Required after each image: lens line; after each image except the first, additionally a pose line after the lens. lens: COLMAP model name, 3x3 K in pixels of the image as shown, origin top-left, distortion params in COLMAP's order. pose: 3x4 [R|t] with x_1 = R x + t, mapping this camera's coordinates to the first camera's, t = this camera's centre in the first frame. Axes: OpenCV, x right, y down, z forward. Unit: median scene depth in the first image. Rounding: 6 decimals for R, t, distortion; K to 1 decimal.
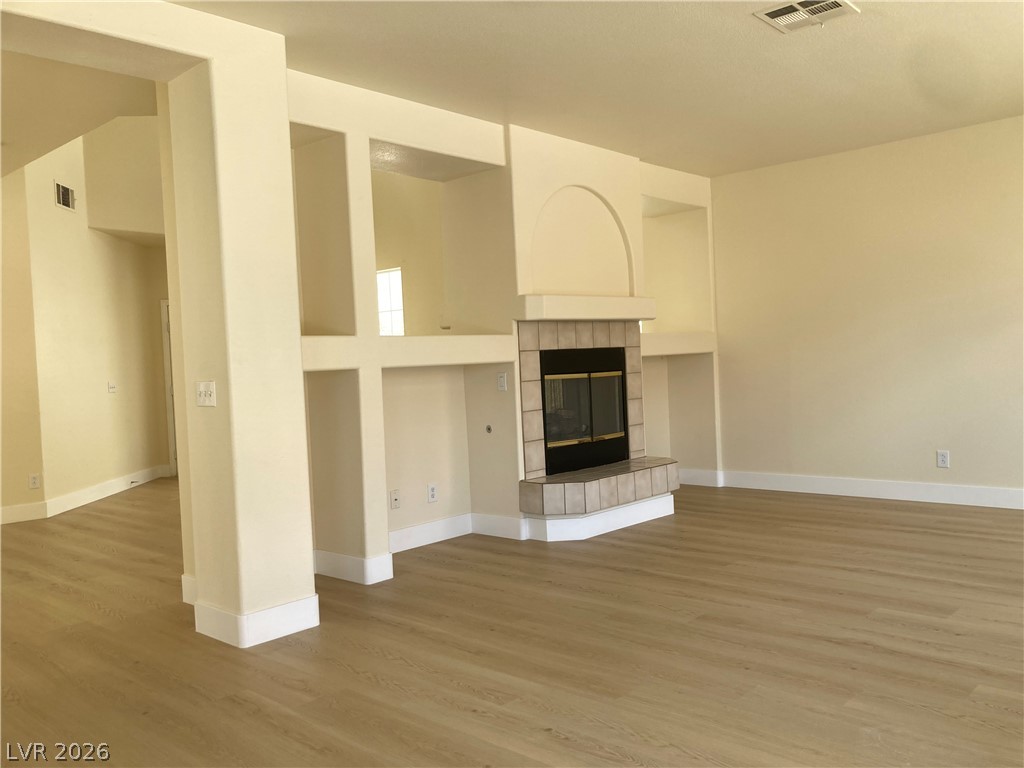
lens RADIAL K [[844.6, 0, 512.0], [0, 844.6, 384.0], [0, 0, 1]] dist [0.108861, -0.190852]
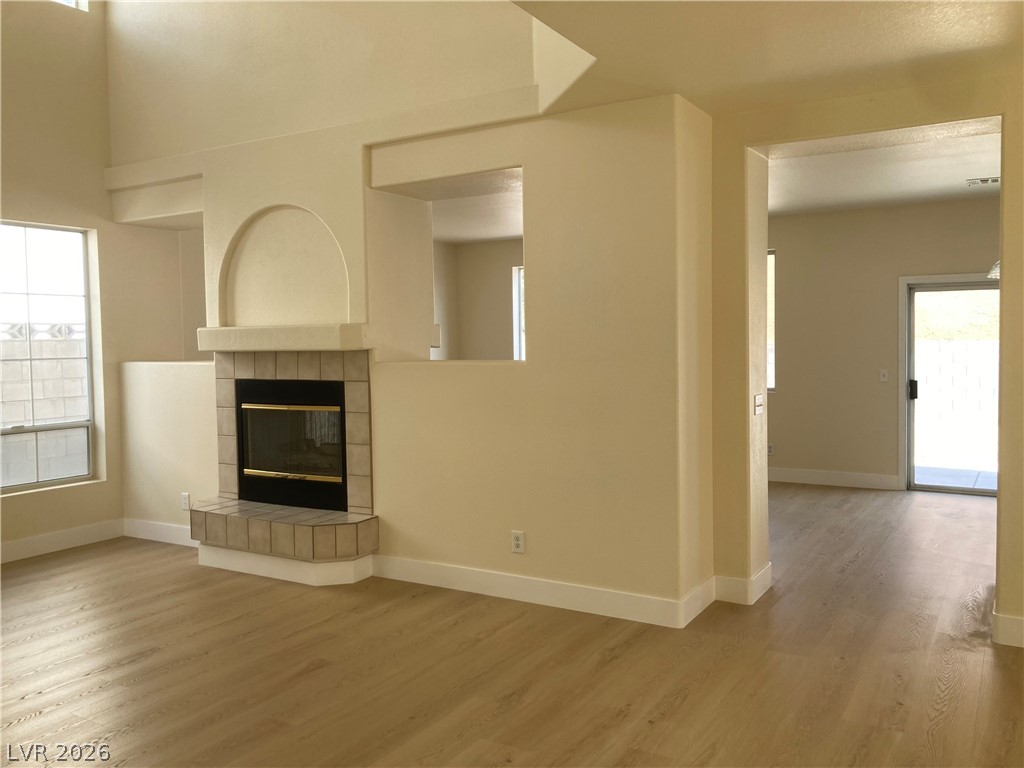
lens RADIAL K [[844.6, 0, 512.0], [0, 844.6, 384.0], [0, 0, 1]] dist [0.108861, -0.190852]
pose [[0.191022, 0.080637, -0.978268, 1.049281], [-0.030919, 0.996620, 0.076112, -0.115751], [0.981099, 0.015708, 0.192869, 1.051371]]
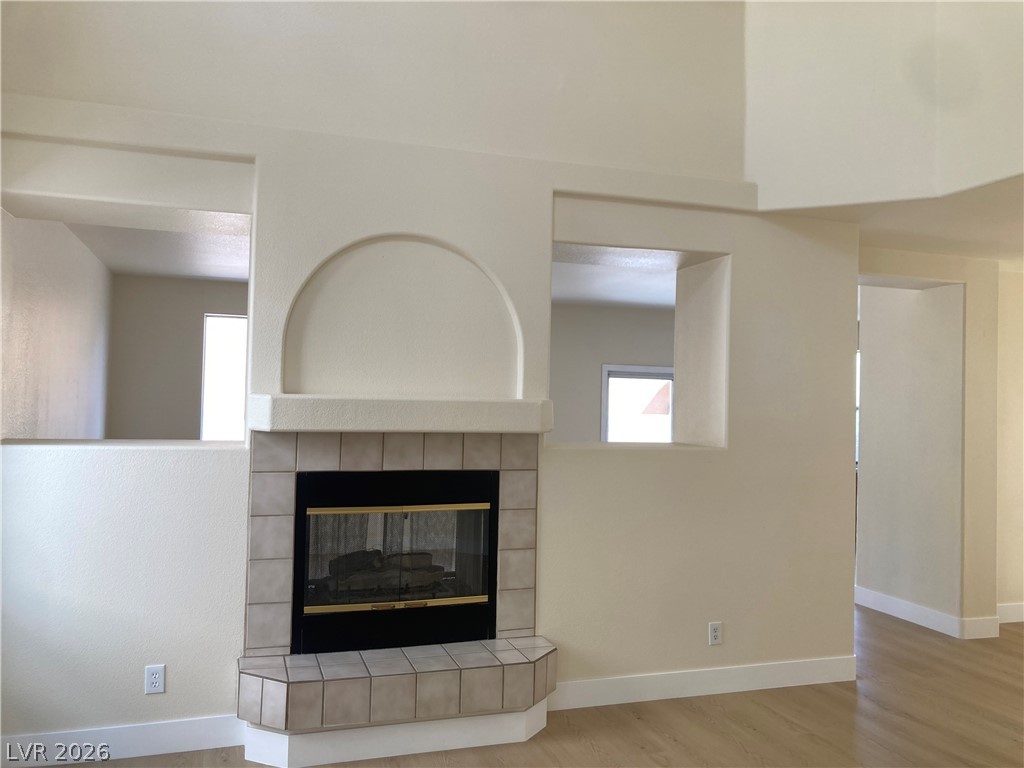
lens RADIAL K [[865.0, 0, 512.0], [0, 865.0, 384.0], [0, 0, 1]] dist [0.091695, -0.206477]
pose [[0.880369, 0.046457, -0.472009, 0.487600], [-0.071941, 0.996756, -0.036076, -0.091962], [0.468802, 0.065717, 0.880855, 0.413654]]
